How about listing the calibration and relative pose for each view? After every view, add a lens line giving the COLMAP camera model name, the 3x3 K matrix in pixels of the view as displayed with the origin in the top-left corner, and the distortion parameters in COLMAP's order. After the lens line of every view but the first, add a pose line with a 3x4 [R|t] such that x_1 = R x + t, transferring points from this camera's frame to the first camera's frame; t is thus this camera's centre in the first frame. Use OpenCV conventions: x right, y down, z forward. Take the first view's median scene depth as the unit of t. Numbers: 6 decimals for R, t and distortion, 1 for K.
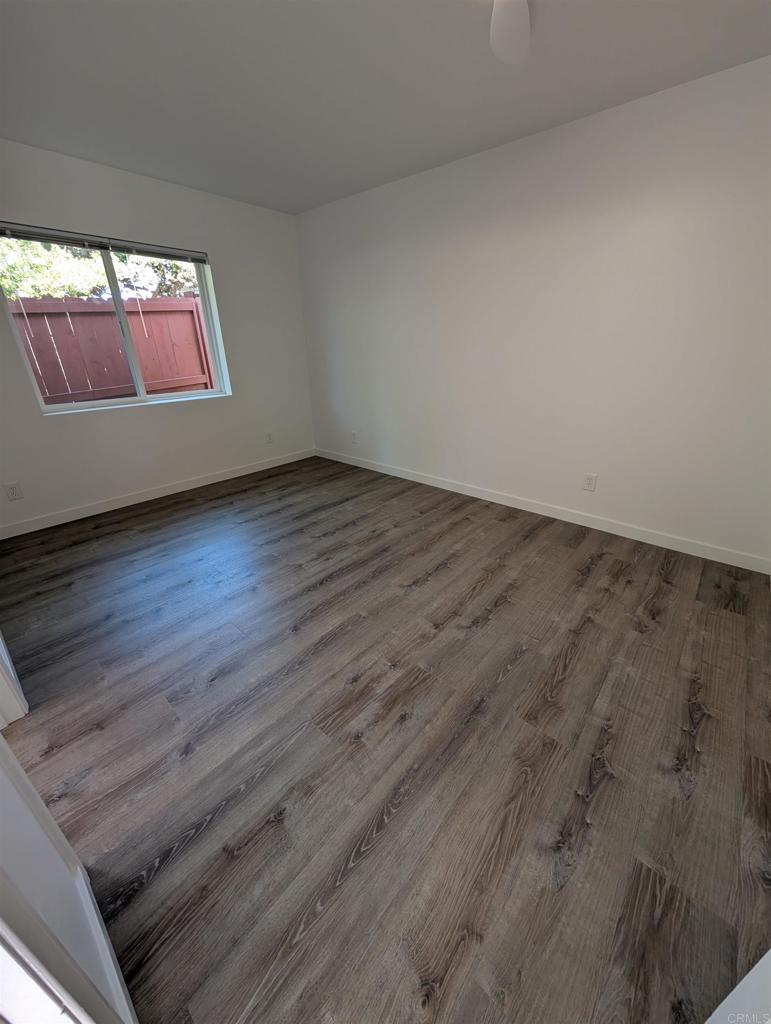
lens RADIAL K [[382.2, 0, 383.9], [0, 382.2, 510.7], [0, 0, 1]] dist [0.001792, 0.000014]
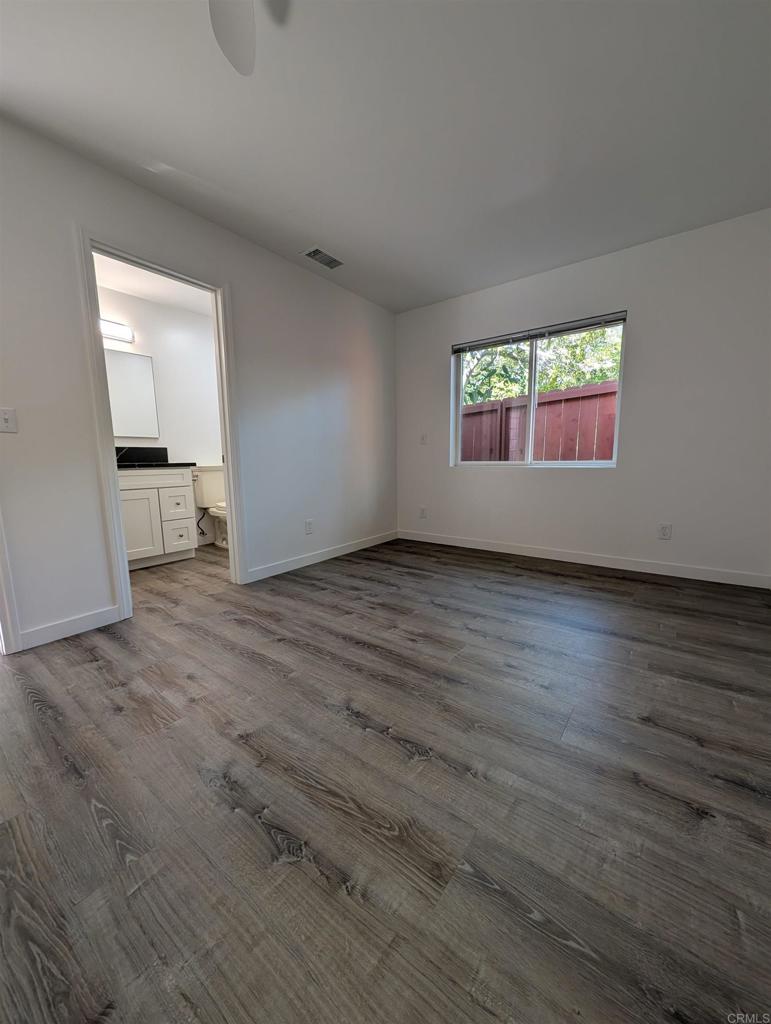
lens RADIAL K [[382.2, 0, 391.8], [0, 382.2, 517.3], [0, 0, 1]] dist [0.001792, 0.000014]
pose [[0.088089, 0.160318, -0.983127, 0.635878], [-0.387922, 0.914568, 0.114379, -0.194678], [0.917473, 0.371301, 0.142754, 0.827046]]
